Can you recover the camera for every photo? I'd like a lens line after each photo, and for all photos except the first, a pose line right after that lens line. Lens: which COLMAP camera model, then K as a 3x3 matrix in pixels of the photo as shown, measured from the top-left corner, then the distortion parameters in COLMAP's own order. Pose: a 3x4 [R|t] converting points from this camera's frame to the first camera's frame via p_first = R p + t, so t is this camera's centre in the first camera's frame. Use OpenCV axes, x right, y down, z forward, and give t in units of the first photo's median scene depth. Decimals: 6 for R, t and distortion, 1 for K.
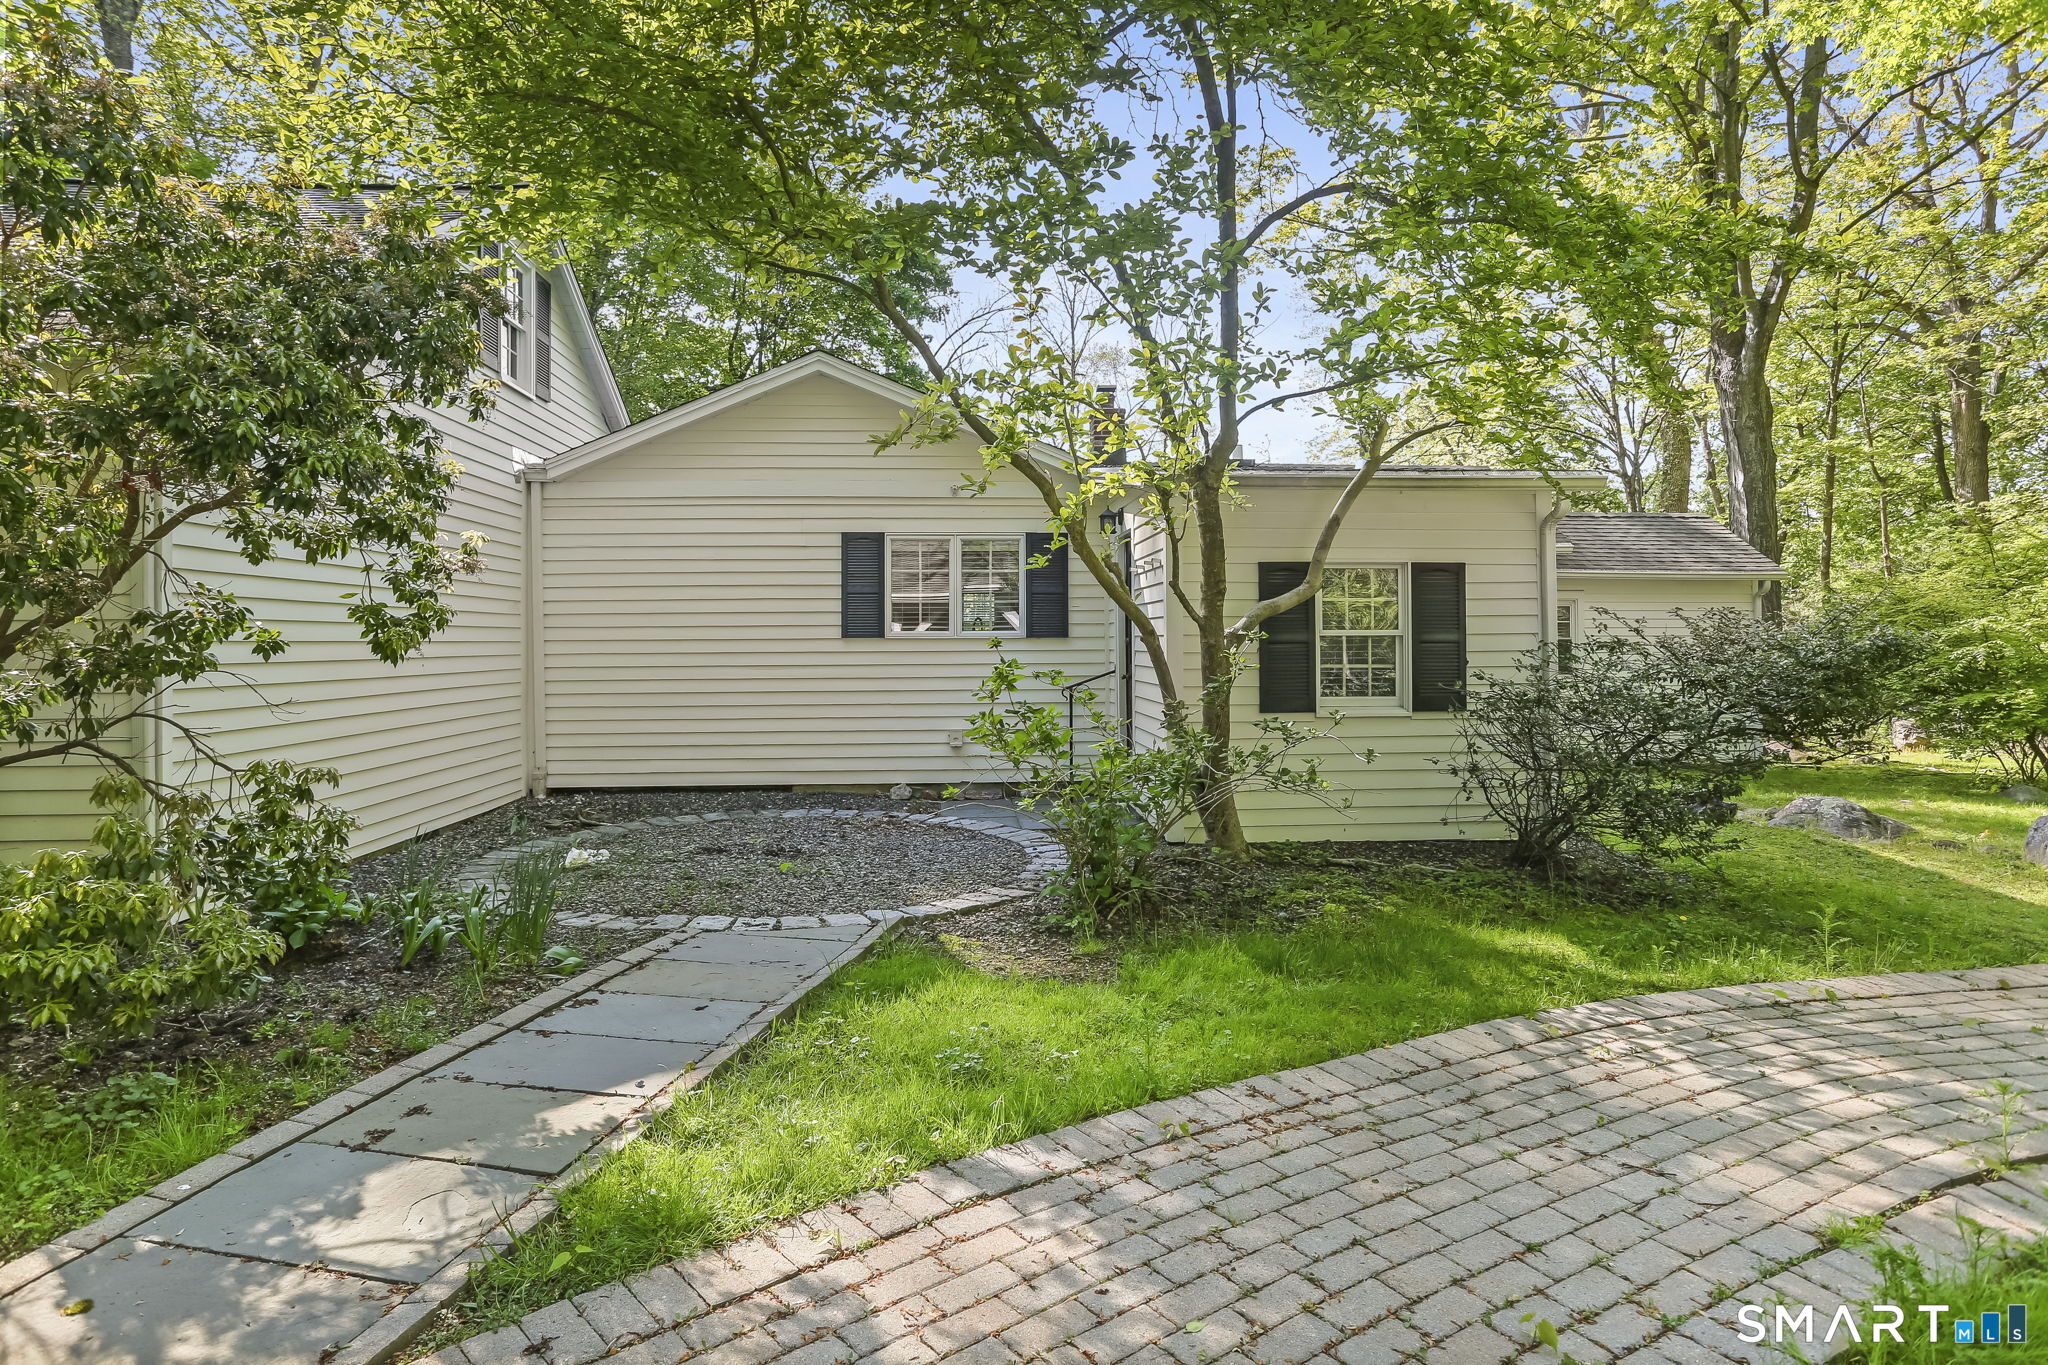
lens RADIAL K [[994.2, 0, 1018.9], [0, 994.2, 662.7], [0, 0, 1]] dist [-0.043771, 0.022588]
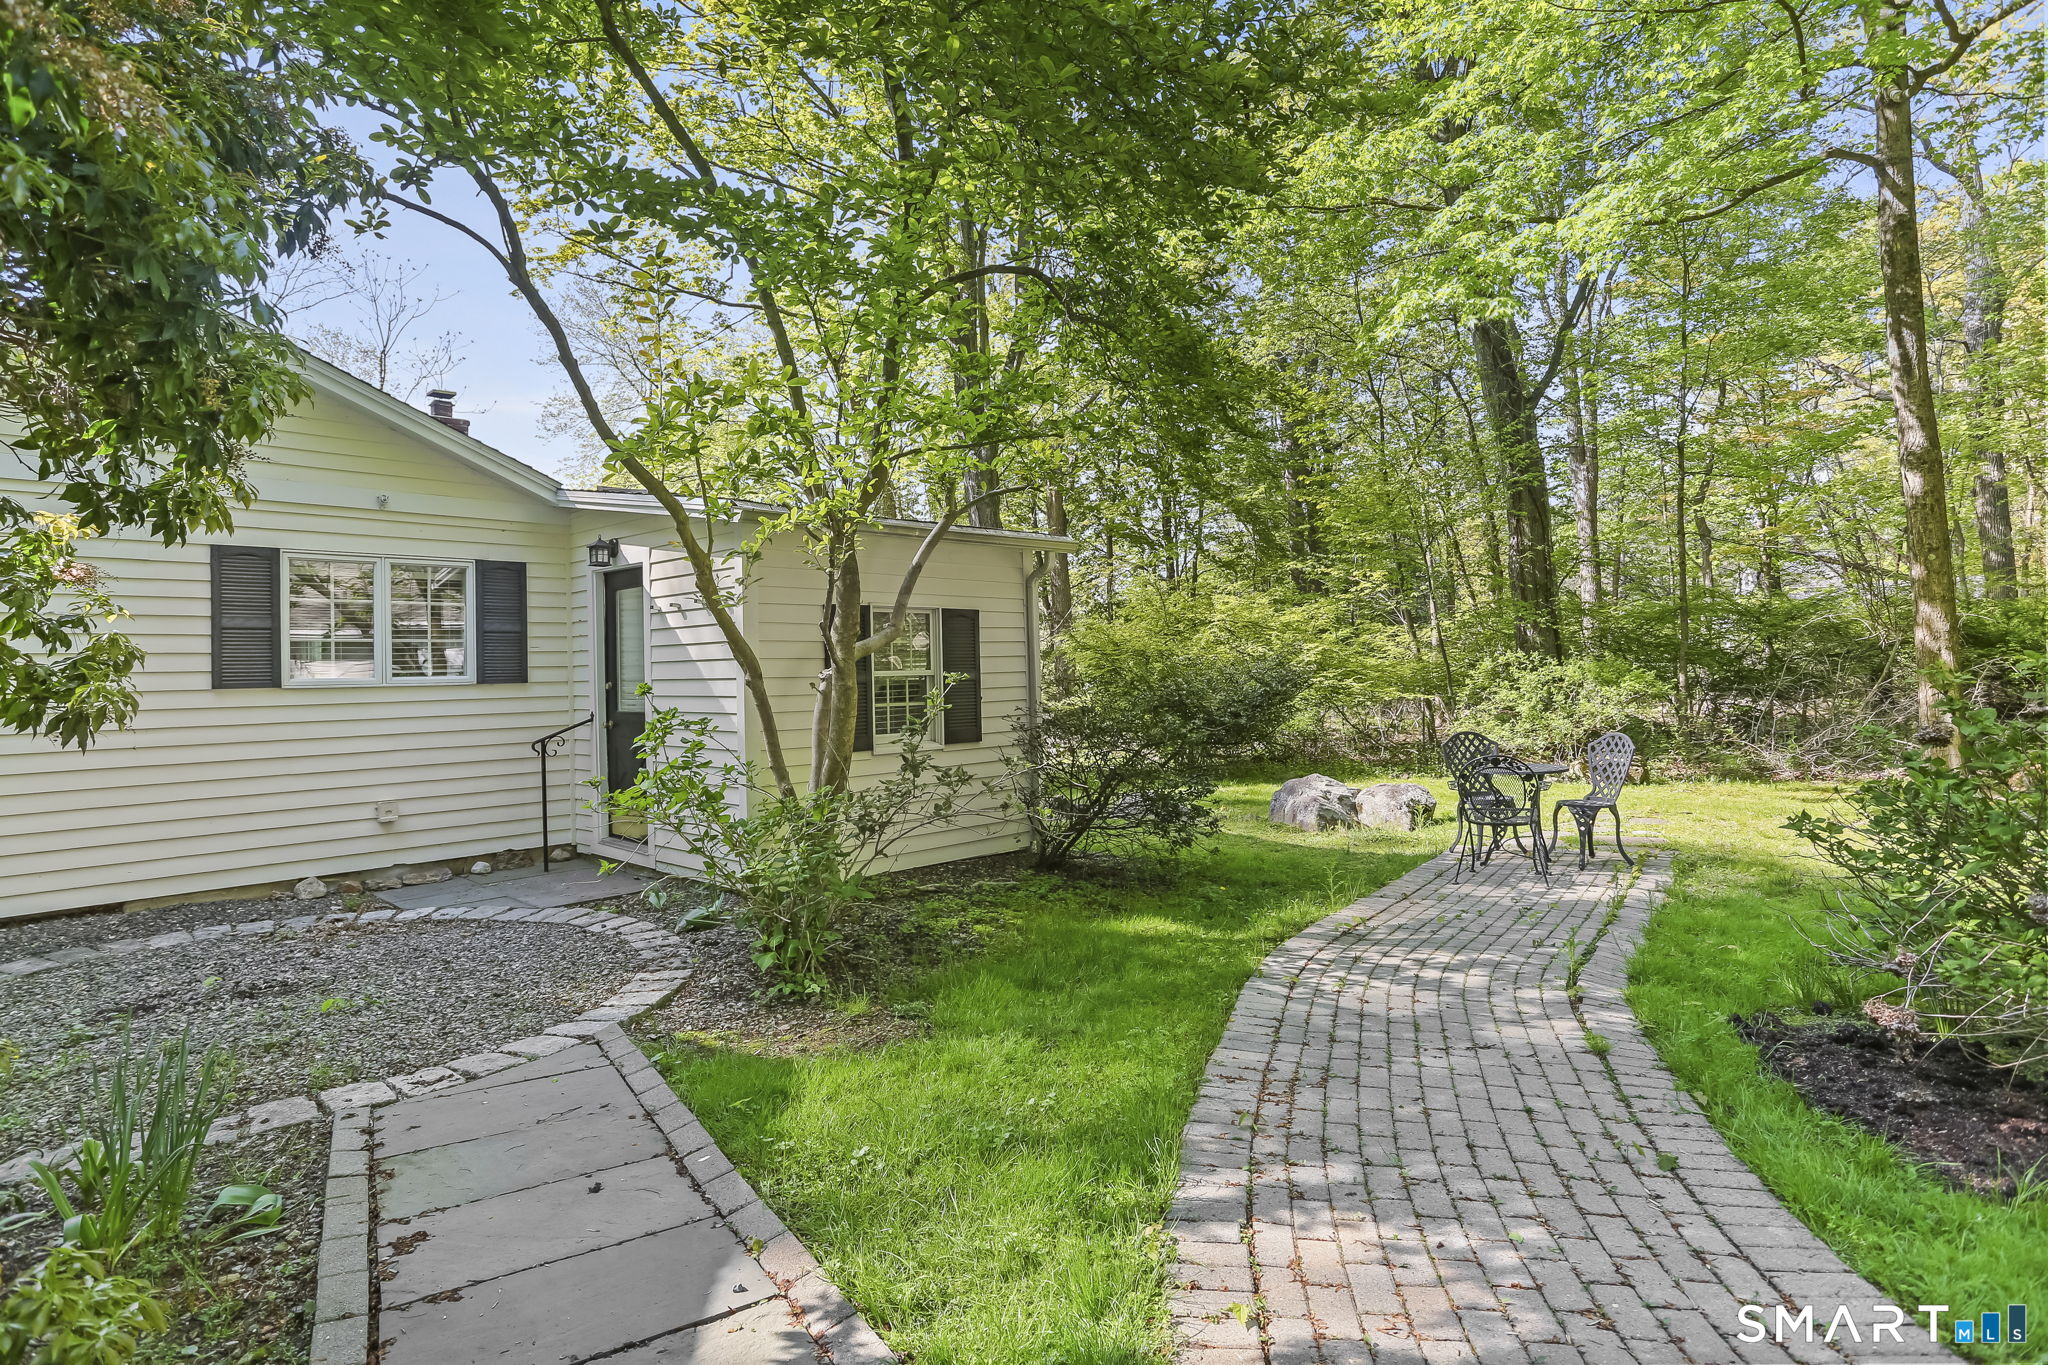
lens RADIAL K [[994.2, 0, 1018.9], [0, 994.2, 662.7], [0, 0, 1]] dist [-0.043771, 0.022588]
pose [[0.769152, -0.006096, 0.639037, -0.580797], [0.032117, 0.999060, -0.029126, -0.013913], [-0.638259, 0.042926, 0.768624, 0.228063]]
